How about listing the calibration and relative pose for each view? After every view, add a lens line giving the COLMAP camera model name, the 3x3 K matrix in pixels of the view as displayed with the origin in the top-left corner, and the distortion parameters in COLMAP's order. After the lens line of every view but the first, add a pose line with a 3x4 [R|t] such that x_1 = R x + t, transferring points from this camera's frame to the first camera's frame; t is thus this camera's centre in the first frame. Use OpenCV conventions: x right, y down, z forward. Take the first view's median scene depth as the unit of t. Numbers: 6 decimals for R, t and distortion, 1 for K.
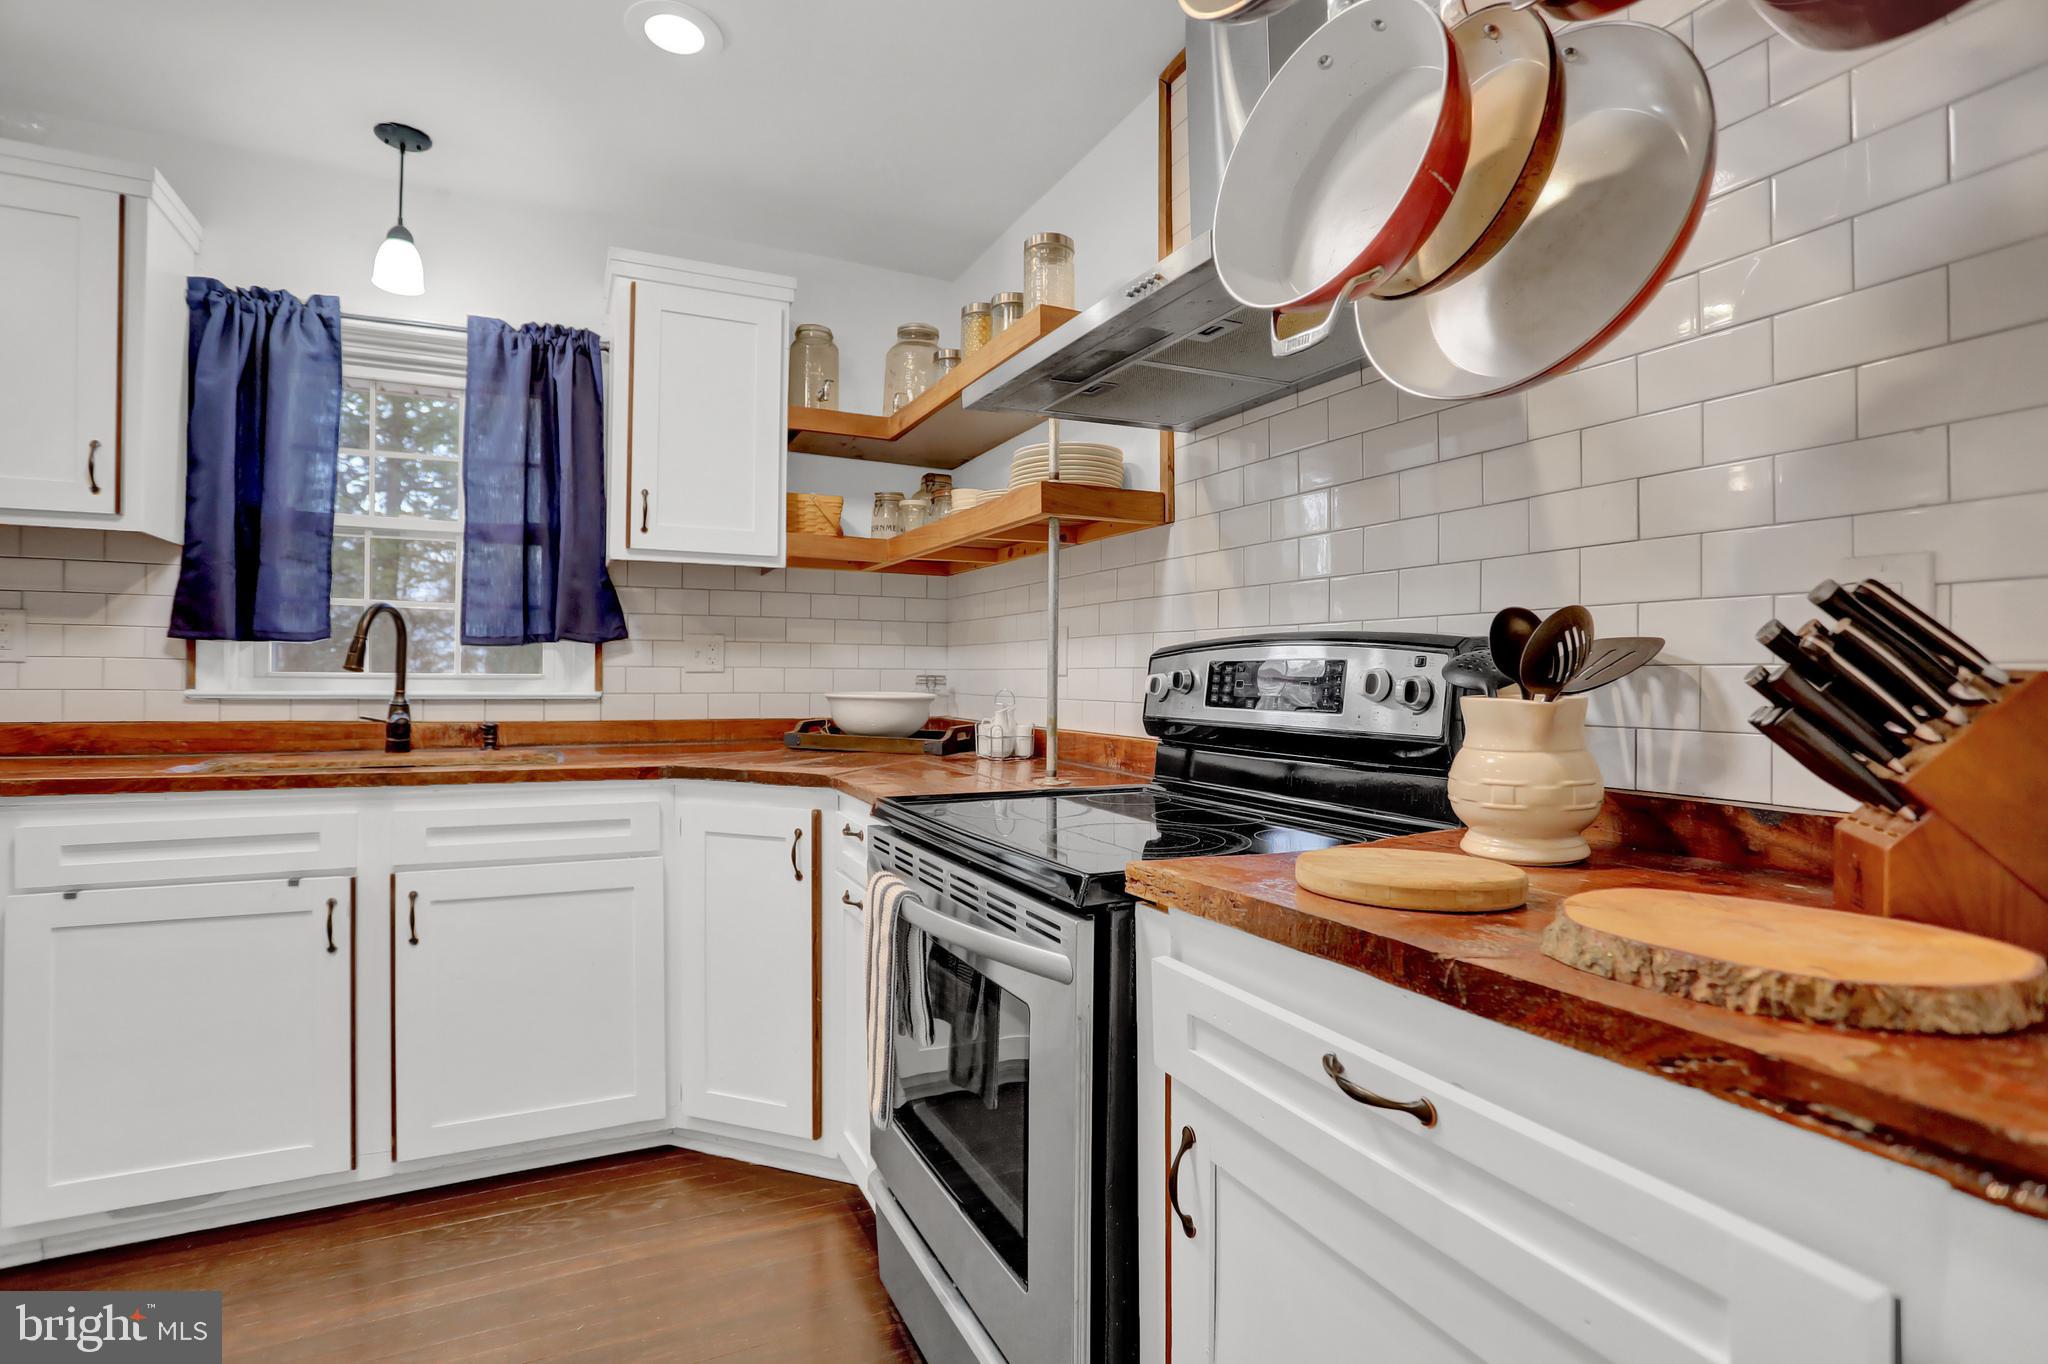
lens RADIAL K [[987.0, 0, 1026.3], [0, 987.0, 676.2], [0, 0, 1]] dist [-0.079579, 0.032893]
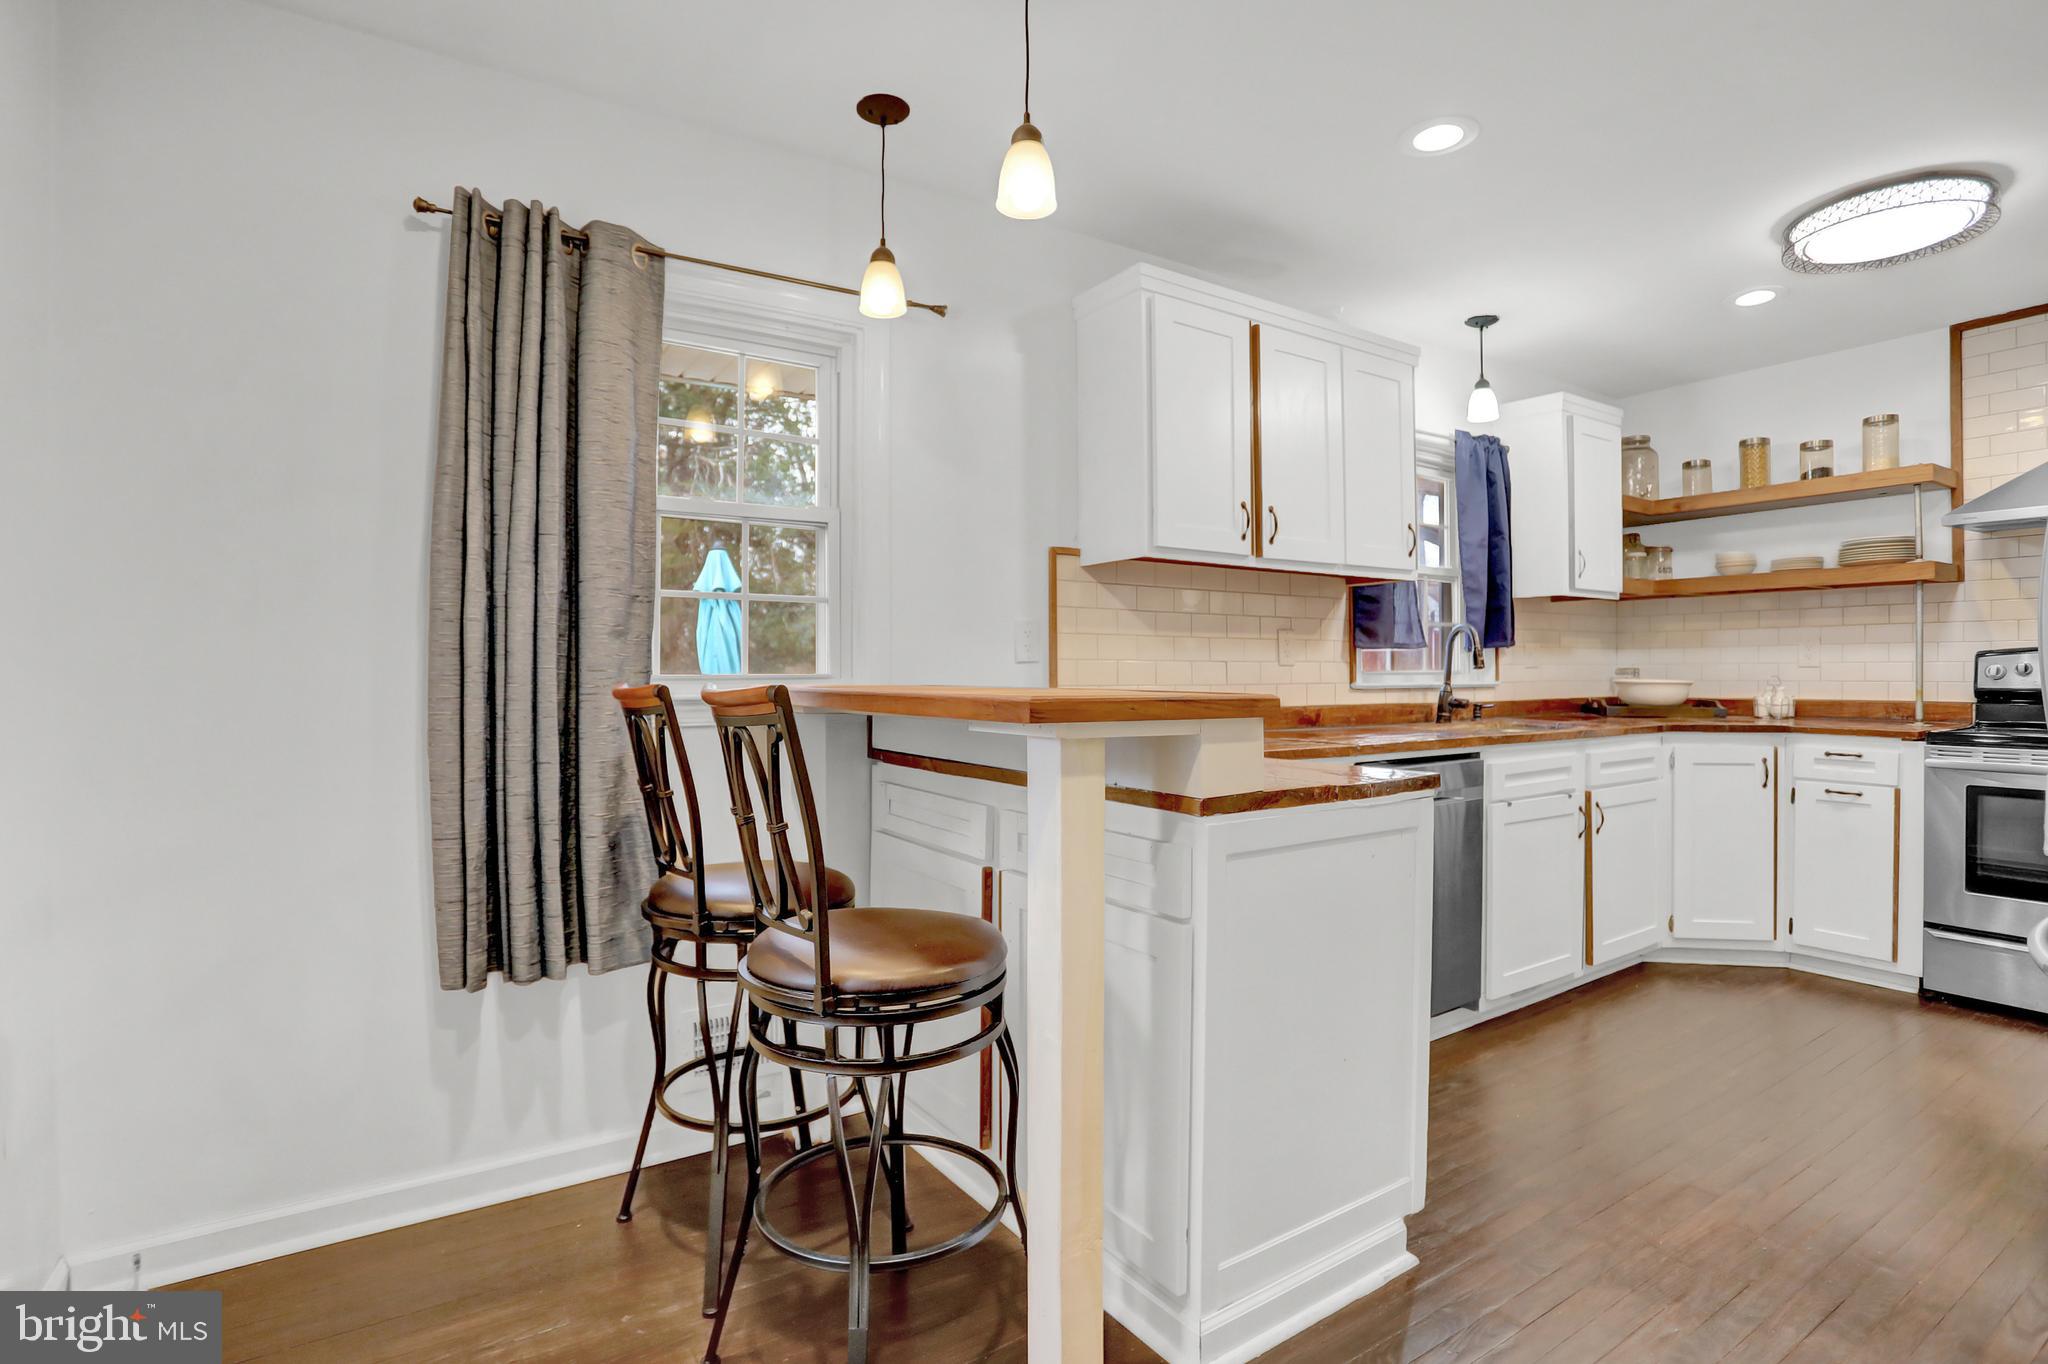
lens RADIAL K [[987.0, 0, 1026.3], [0, 987.0, 676.2], [0, 0, 1]] dist [-0.079579, 0.032893]
pose [[0.993780, -0.013848, 0.110500, -1.577567], [0.013224, 0.999892, 0.006376, -0.013104], [-0.110577, -0.004875, 0.993856, -0.474222]]
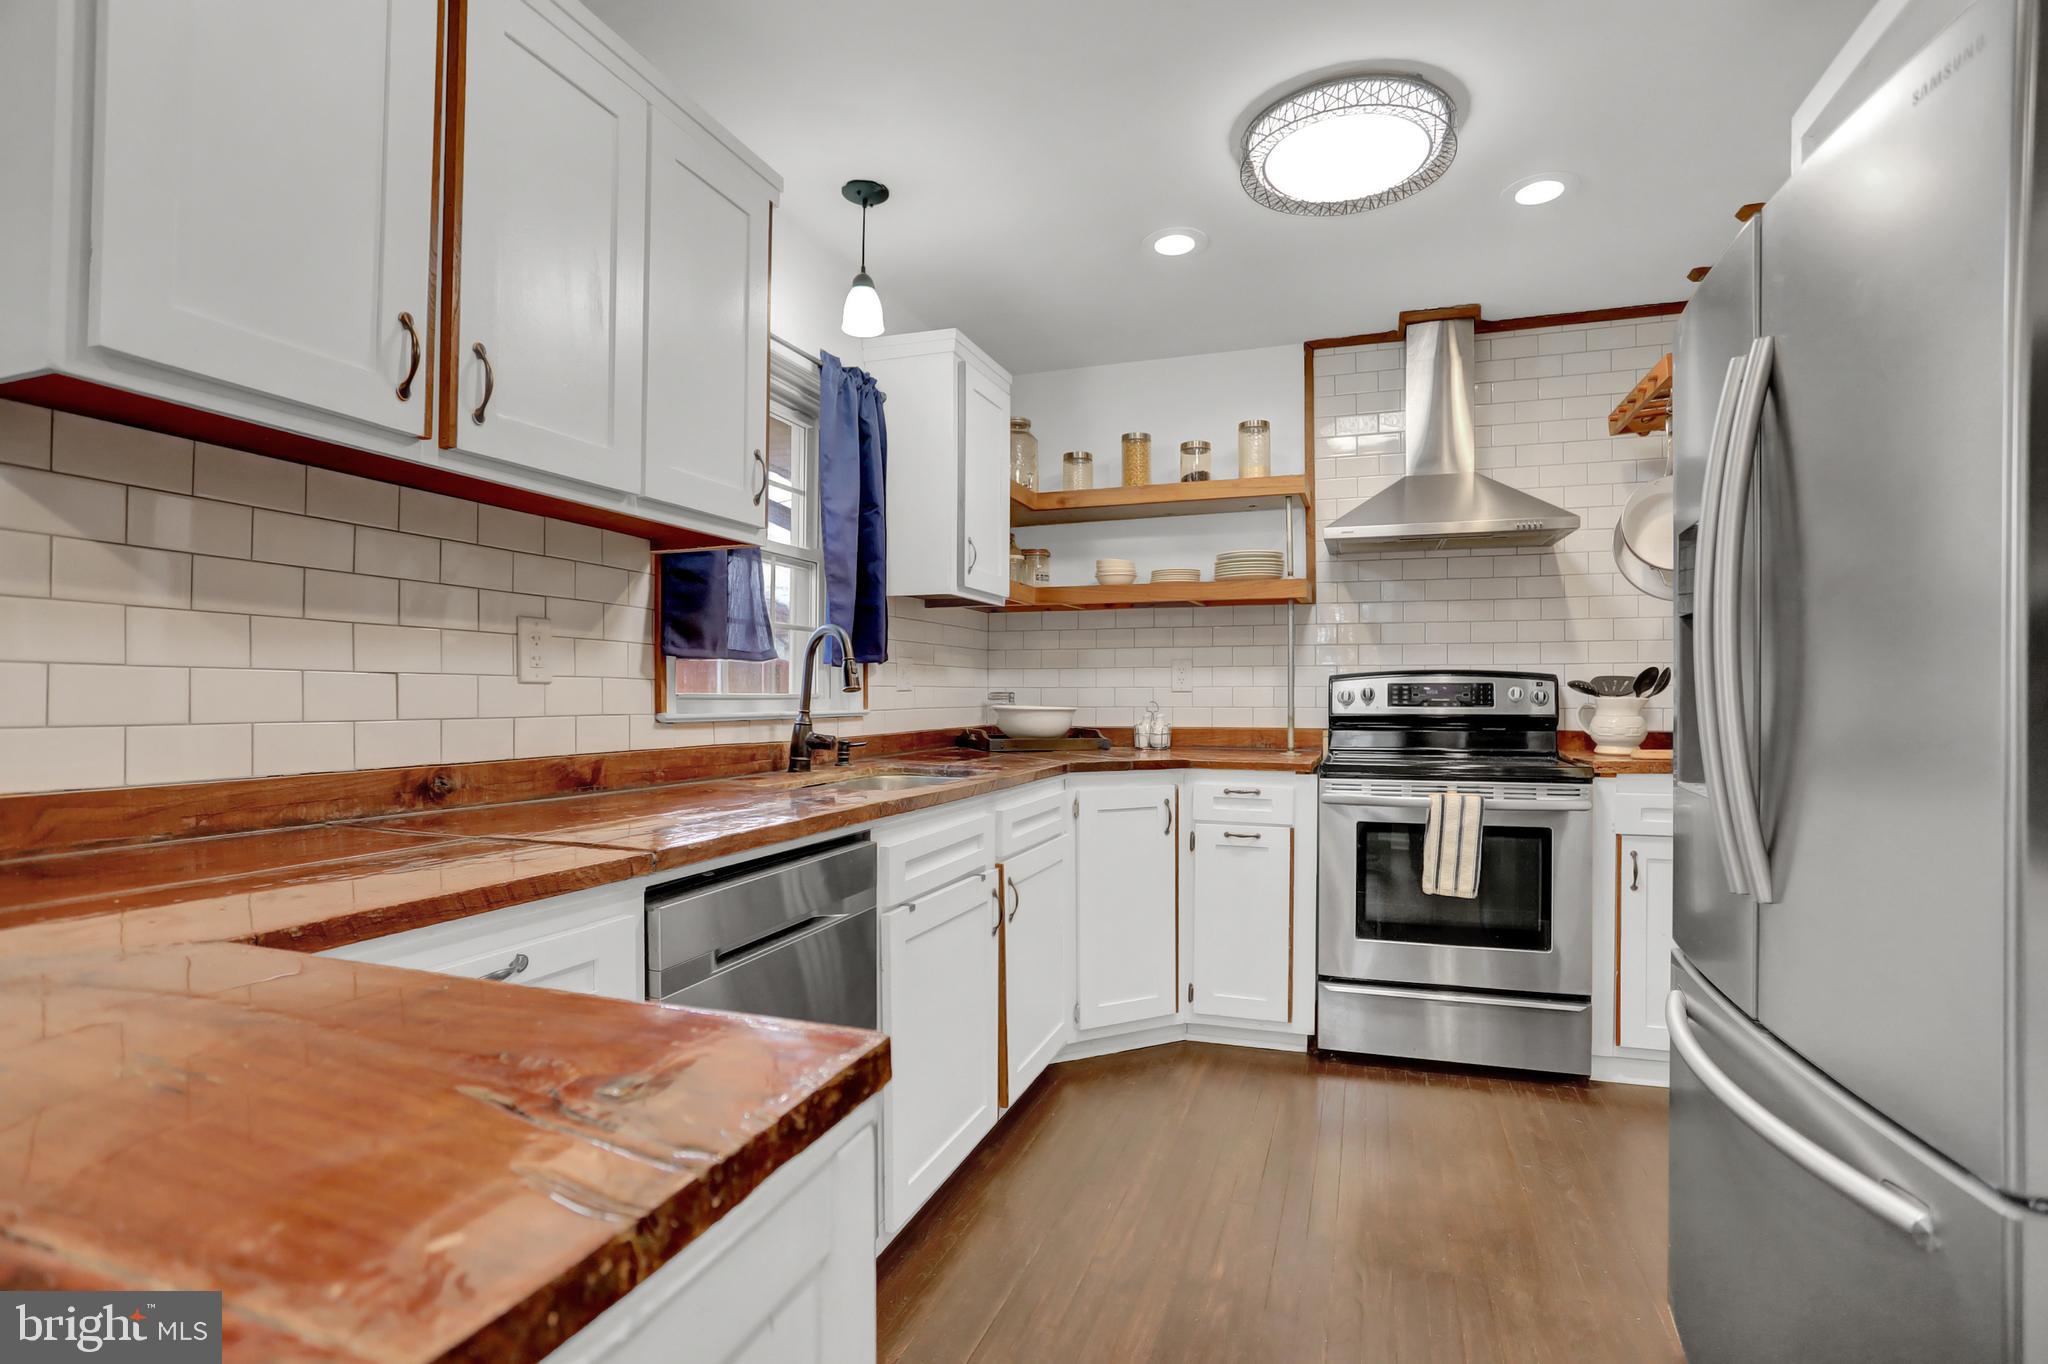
lens RADIAL K [[987.0, 0, 1026.3], [0, 987.0, 676.2], [0, 0, 1]] dist [-0.079579, 0.032893]
pose [[0.718451, 0.003056, 0.695571, -1.291605], [0.005765, 0.999930, -0.010347, -0.009772], [-0.695554, 0.011444, 0.718383, 0.092281]]
